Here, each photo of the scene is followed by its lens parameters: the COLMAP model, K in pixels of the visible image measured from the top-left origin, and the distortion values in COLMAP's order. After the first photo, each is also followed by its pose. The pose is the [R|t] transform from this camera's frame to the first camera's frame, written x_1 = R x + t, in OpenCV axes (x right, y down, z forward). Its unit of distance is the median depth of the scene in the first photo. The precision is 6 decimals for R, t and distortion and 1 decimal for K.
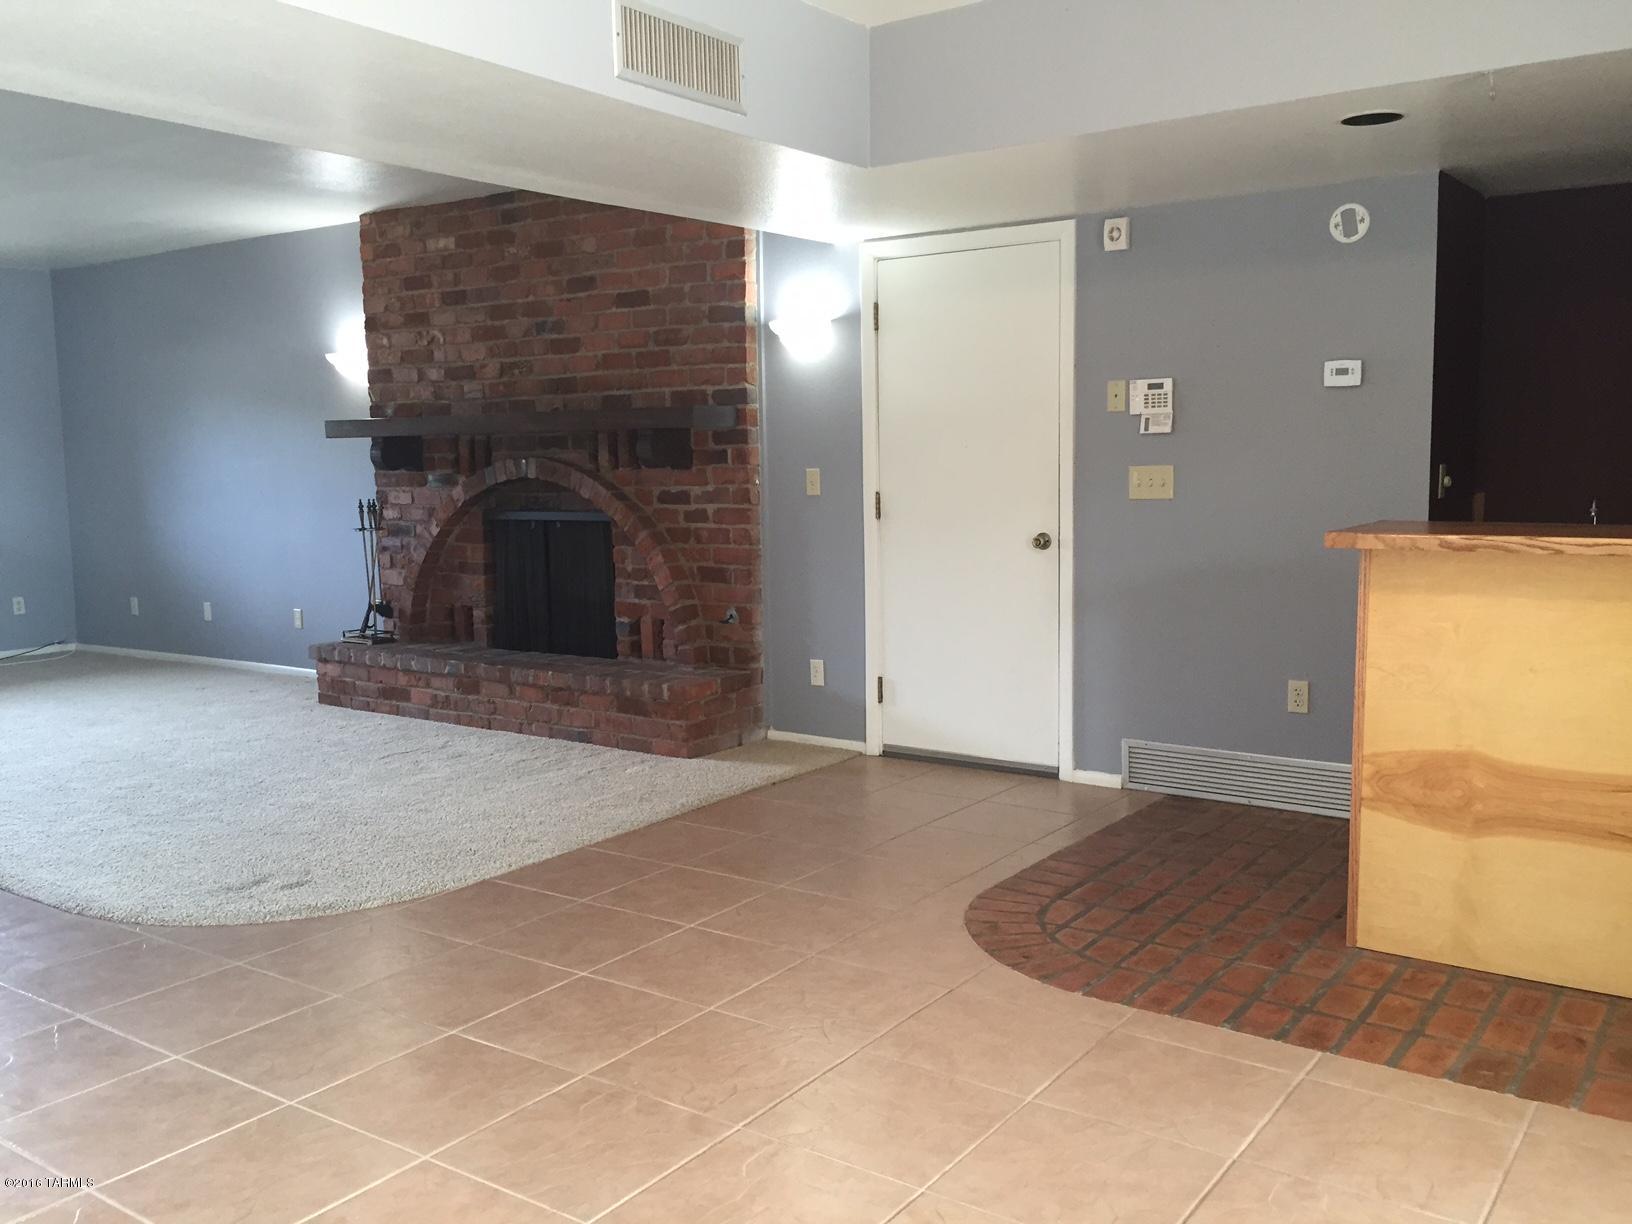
lens RADIAL K [[1417.7, 0, 815.4], [0, 1417.7, 615.7], [0, 0, 1]] dist [0.071578, -0.096925]
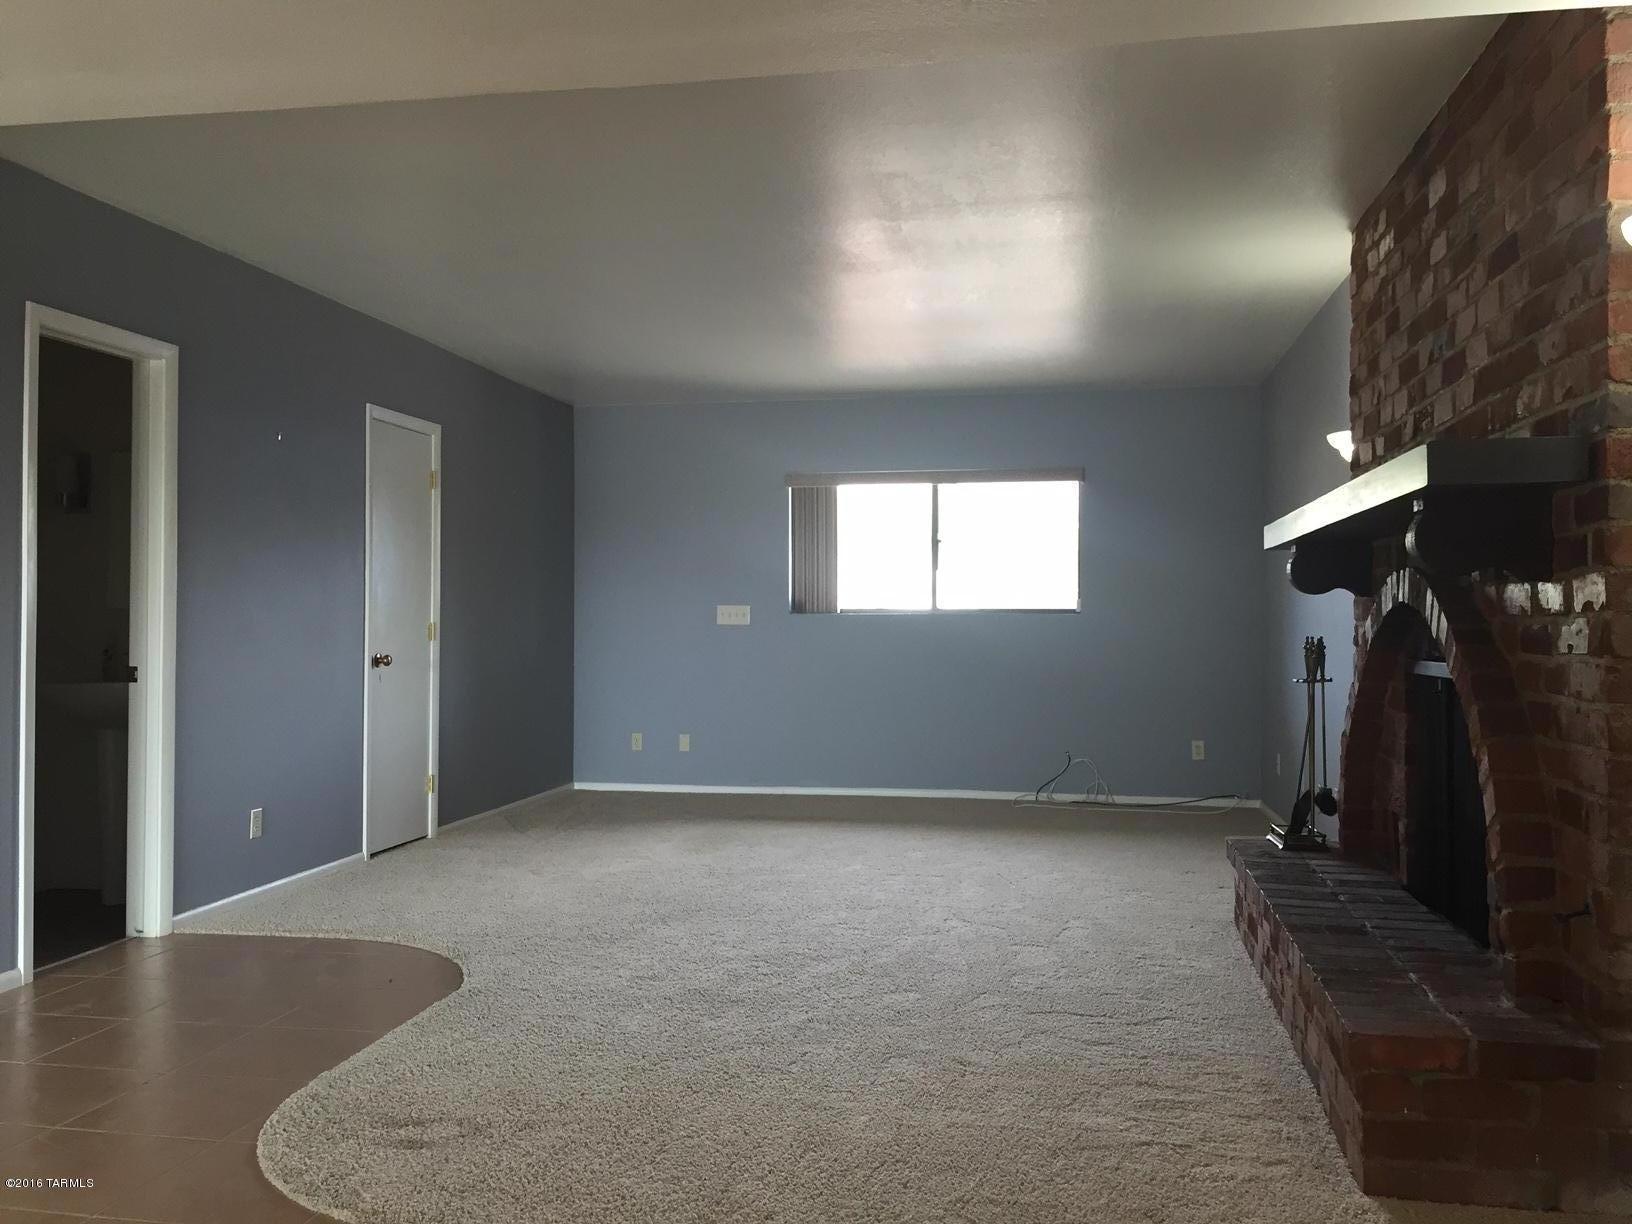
lens RADIAL K [[1417.7, 0, 815.8], [0, 1417.7, 612.8], [0, 0, 1]] dist [0.071578, -0.096925]
pose [[0.415687, 0.013022, -0.909415, 0.257203], [-0.113429, 0.992833, -0.037630, -0.049138], [0.902407, 0.118796, 0.414185, 0.610574]]
